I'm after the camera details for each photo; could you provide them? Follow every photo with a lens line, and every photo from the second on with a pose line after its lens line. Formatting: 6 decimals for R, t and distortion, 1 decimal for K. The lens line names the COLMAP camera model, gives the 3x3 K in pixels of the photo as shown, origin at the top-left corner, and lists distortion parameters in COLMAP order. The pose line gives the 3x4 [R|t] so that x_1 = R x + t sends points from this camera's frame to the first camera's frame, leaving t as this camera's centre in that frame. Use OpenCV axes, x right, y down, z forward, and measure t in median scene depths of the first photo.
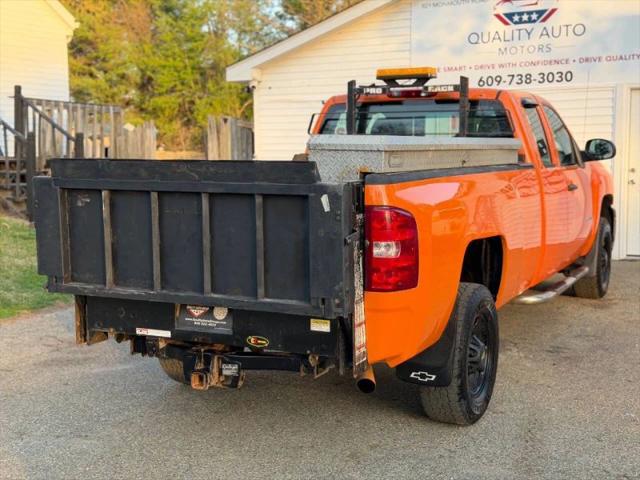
lens RADIAL K [[899.5, 0, 320.0], [0, 899.5, 240.0], [0, 0, 1]] dist [0.182668, -0.369309]
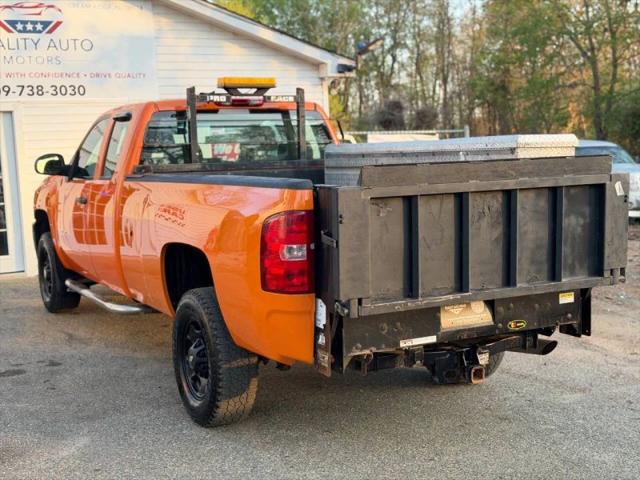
lens RADIAL K [[899.5, 0, 320.0], [0, 899.5, 240.0], [0, 0, 1]] dist [0.182668, -0.369309]
pose [[0.583025, -0.097546, 0.806577, -0.413966], [0.114956, 0.992683, 0.036958, -0.021713], [-0.804280, 0.071174, 0.589972, 0.206415]]
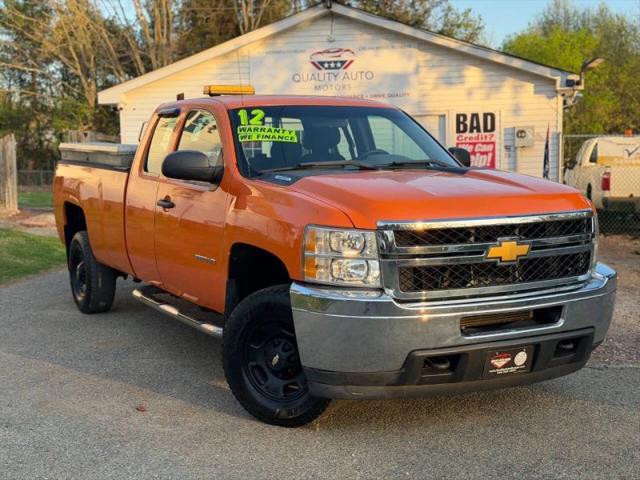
lens RADIAL K [[899.5, 0, 320.0], [0, 899.5, 240.0], [0, 0, 1]] dist [0.182668, -0.369309]
pose [[0.941974, -0.035769, 0.333774, -0.291083], [0.041709, 0.999073, -0.010645, 0.048154], [-0.333084, 0.023948, 0.942593, -0.345626]]
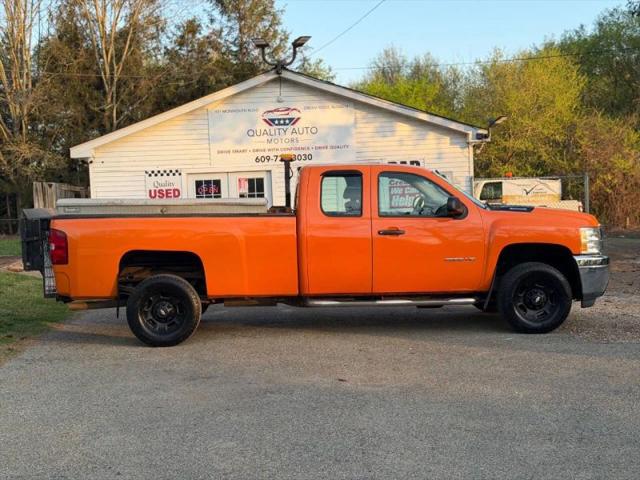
lens RADIAL K [[899.5, 0, 320.0], [0, 899.5, 240.0], [0, 0, 1]] dist [0.182668, -0.369309]
pose [[0.860081, -0.051631, 0.507538, -0.587175], [0.084346, 0.995566, -0.041655, 0.048308], [-0.503137, 0.078635, 0.860622, -0.457838]]
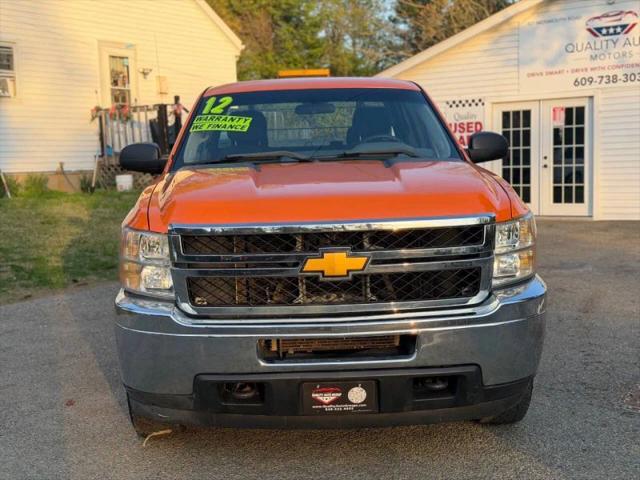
lens RADIAL K [[899.5, 0, 320.0], [0, 899.5, 240.0], [0, 0, 1]] dist [0.182668, -0.369309]
pose [[0.992784, -0.011088, -0.119401, -0.028600], [0.011171, 0.999938, 0.000024, 0.043166], [0.119394, -0.001358, 0.992846, -0.320194]]
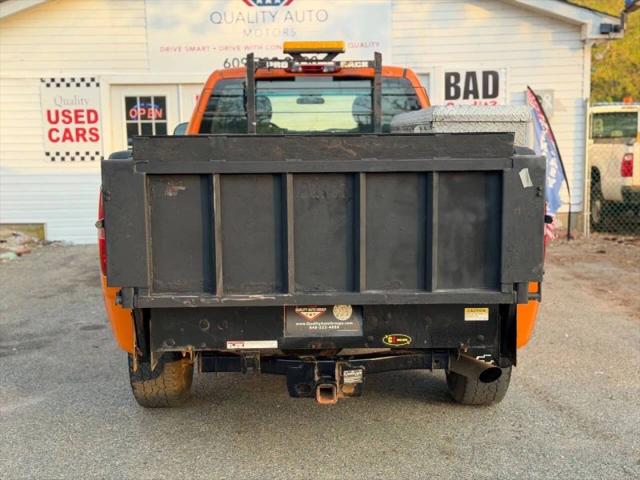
lens RADIAL K [[905.0, 0, 319.7], [0, 905.0, 242.8], [0, 0, 1]] dist [0.113624, -0.052988]
pose [[0.886680, -0.063641, 0.457983, -0.205698], [0.056915, 0.997973, 0.028486, -0.004648], [-0.458867, 0.000809, 0.888505, 0.094382]]
